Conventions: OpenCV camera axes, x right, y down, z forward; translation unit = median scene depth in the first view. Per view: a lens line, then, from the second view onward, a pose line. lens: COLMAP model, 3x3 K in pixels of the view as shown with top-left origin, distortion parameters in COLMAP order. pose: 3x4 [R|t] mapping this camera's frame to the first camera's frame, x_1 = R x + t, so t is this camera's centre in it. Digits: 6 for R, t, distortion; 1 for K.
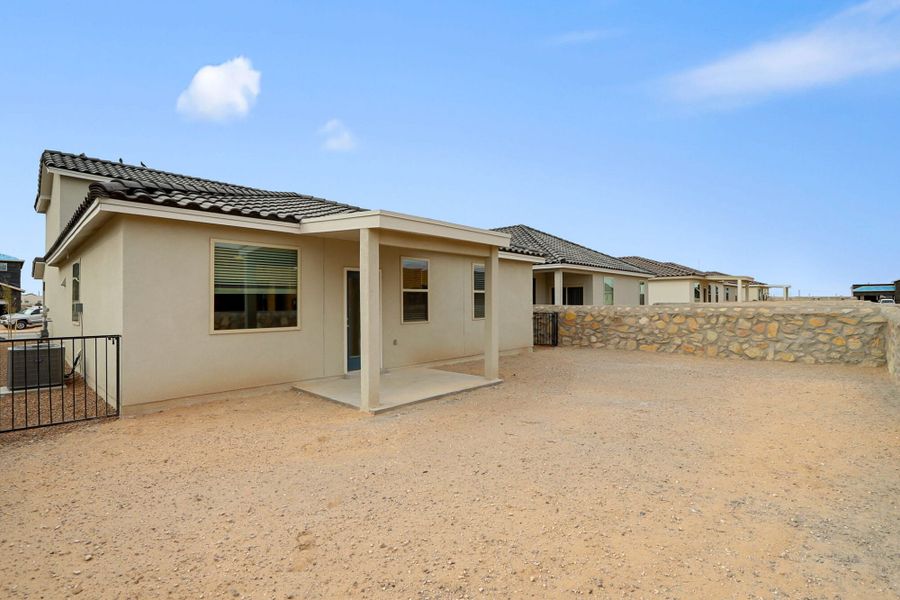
lens RADIAL K [[422.3, 0, 446.0], [0, 422.3, 300.2], [0, 0, 1]] dist [0.000797, -0.000223]
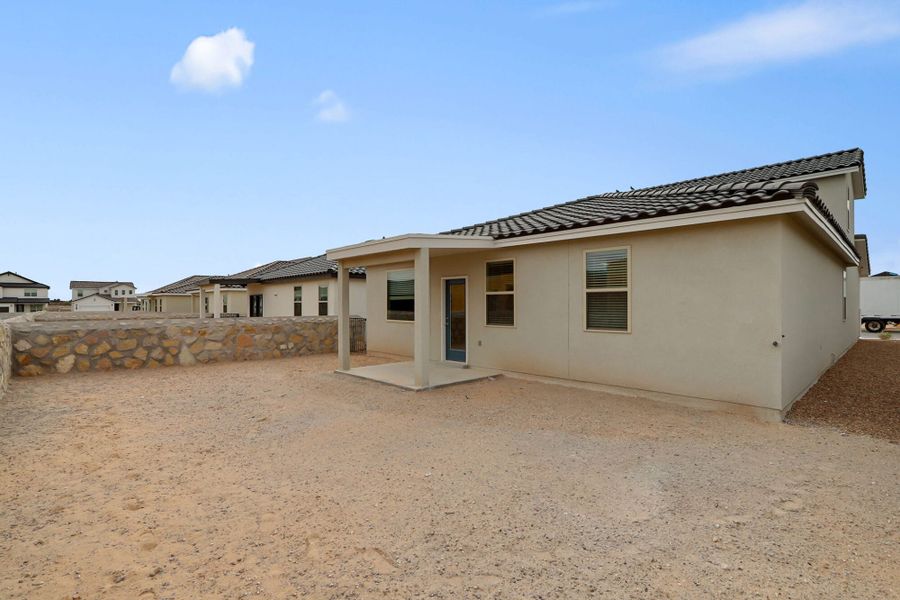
lens RADIAL K [[422.3, 0, 446.0], [0, 422.3, 300.2], [0, 0, 1]] dist [0.000797, -0.000223]
pose [[-0.046978, -0.005816, -0.998879, 0.963517], [0.005121, 0.999969, -0.006064, -0.001582], [0.998883, -0.005400, -0.046947, 1.000129]]
